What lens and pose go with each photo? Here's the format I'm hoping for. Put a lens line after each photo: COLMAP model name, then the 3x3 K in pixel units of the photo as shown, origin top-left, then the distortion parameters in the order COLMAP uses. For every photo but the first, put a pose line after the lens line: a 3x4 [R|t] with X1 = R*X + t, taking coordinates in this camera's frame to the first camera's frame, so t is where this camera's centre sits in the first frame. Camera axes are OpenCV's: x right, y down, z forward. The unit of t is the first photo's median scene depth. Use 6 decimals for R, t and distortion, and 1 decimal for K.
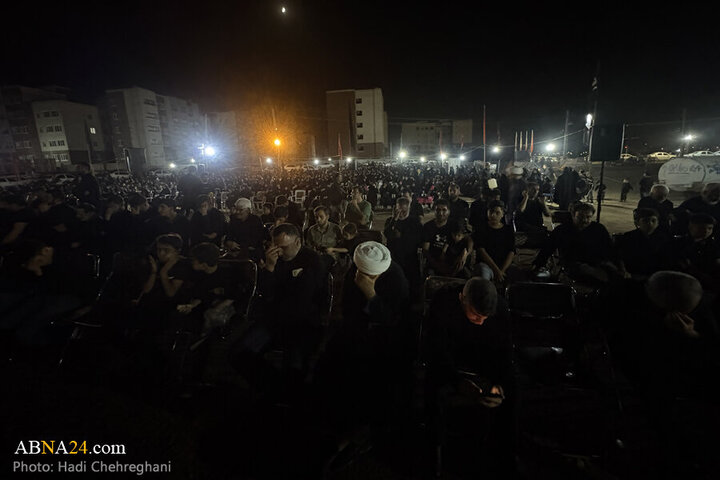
lens RADIAL K [[286.9, 0, 359.8], [0, 286.9, 208.9], [0, 0, 1]] dist [0.000310, -0.000271]
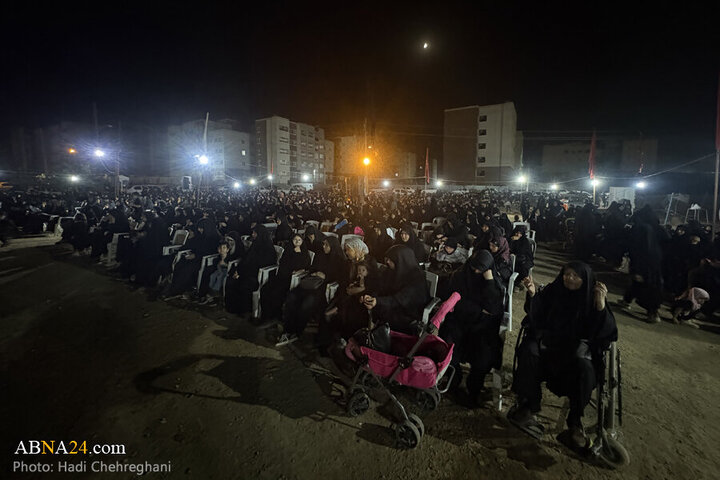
lens RADIAL K [[286.9, 0, 359.8], [0, 286.9, 208.9], [0, 0, 1]] dist [0.000310, -0.000271]
pose [[0.909110, 0.076457, -0.409479, 0.036412], [-0.110771, 0.991990, -0.060706, -0.016498], [0.401557, 0.100547, 0.910298, 0.107653]]
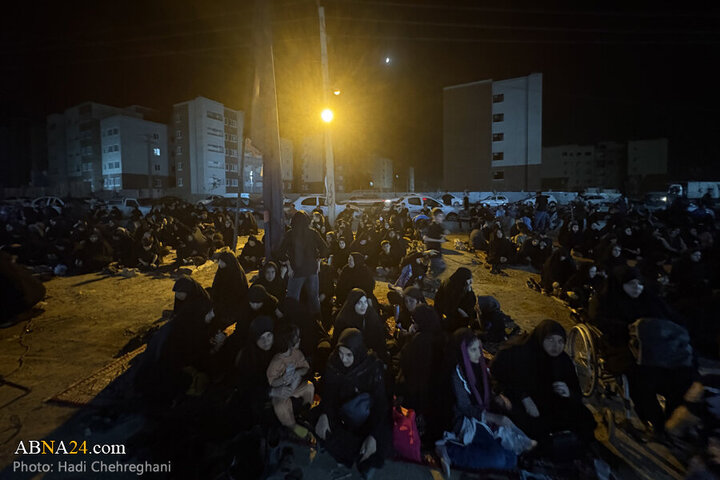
lens RADIAL K [[286.9, 0, 359.8], [0, 286.9, 208.9], [0, 0, 1]] dist [0.000310, -0.000271]
pose [[0.946596, 0.039116, -0.320040, -0.084670], [-0.078904, 0.990536, -0.112310, -0.057037], [0.312618, 0.131565, 0.940723, 0.400079]]
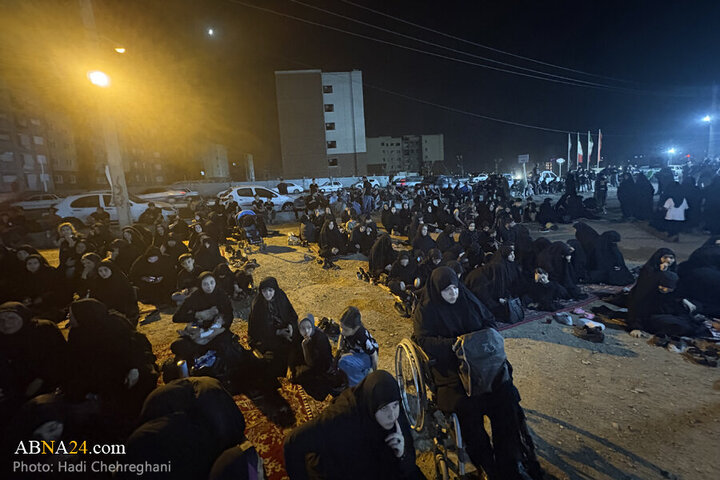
lens RADIAL K [[286.9, 0, 359.8], [0, 286.9, 208.9], [0, 0, 1]] dist [0.000310, -0.000271]
pose [[0.978696, -0.039252, 0.201526, -0.080301], [0.055584, 0.995555, -0.076031, -0.060145], [-0.197646, 0.085613, 0.976528, 0.412980]]
